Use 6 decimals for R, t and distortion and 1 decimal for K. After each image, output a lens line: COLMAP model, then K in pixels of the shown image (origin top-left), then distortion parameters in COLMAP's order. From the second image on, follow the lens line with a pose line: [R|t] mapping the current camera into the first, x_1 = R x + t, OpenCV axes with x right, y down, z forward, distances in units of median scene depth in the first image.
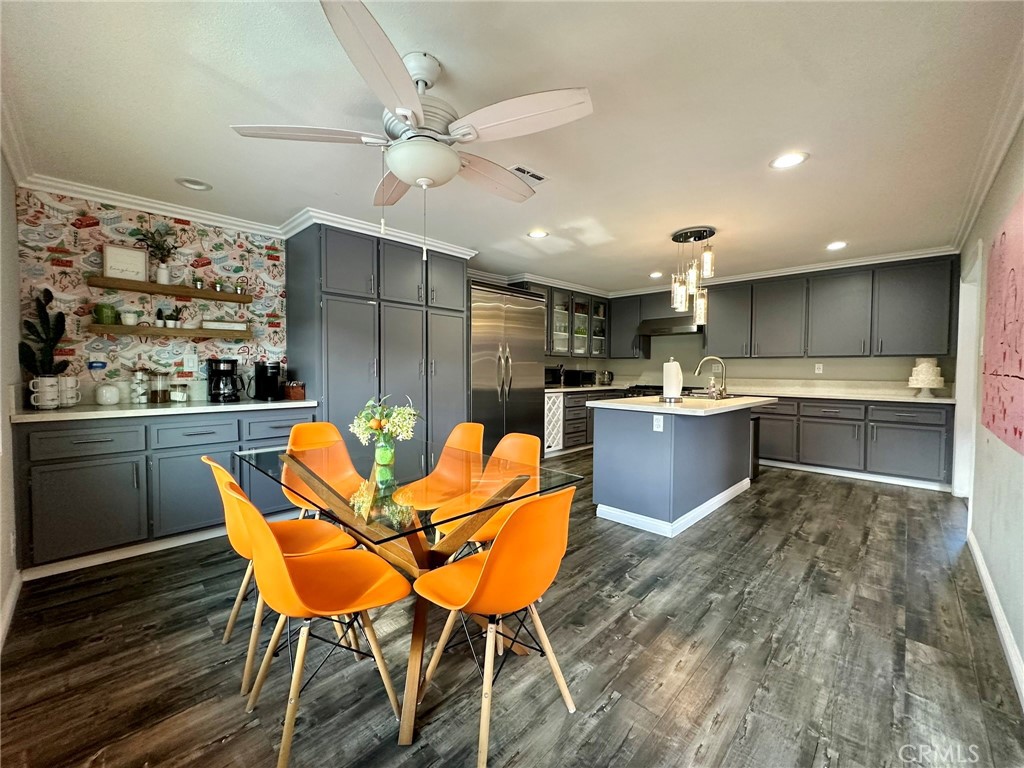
lens RADIAL K [[408.2, 0, 512.7], [0, 408.2, 383.1], [0, 0, 1]] dist [-0.002546, 0.000257]
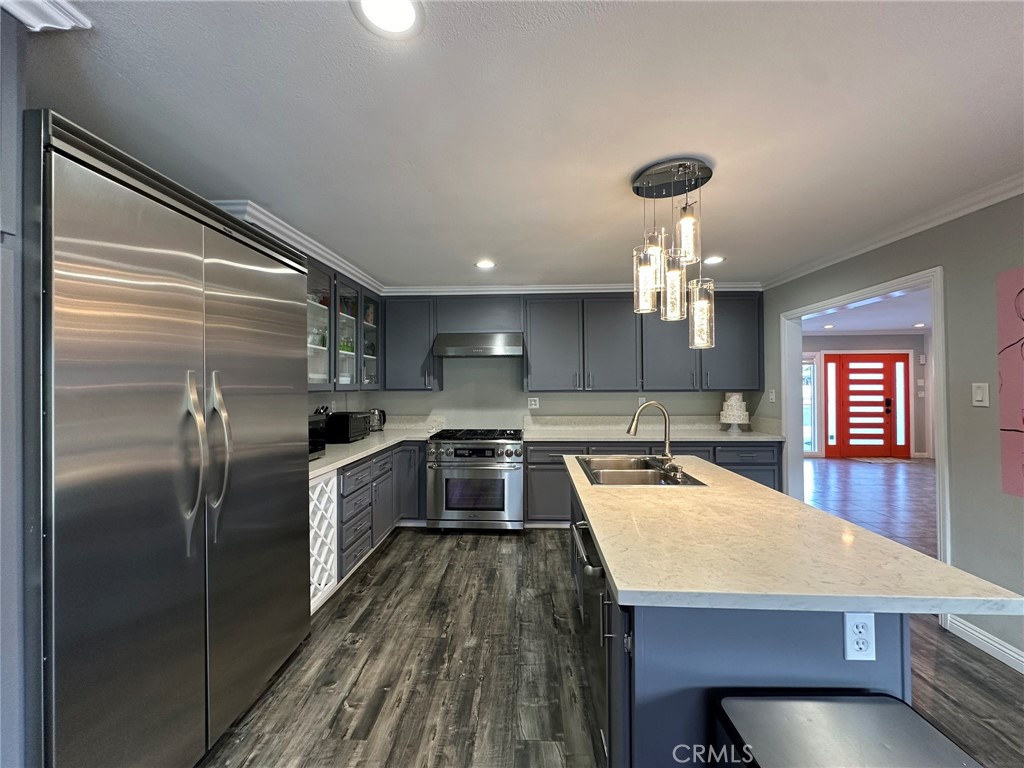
lens RADIAL K [[408.2, 0, 510.5], [0, 408.2, 383.6], [0, 0, 1]] dist [-0.002546, 0.000257]
pose [[0.749649, -0.006167, 0.661807, -0.055053], [0.032259, 0.999108, -0.027231, -0.073478], [-0.661049, 0.041763, 0.749179, 0.614852]]
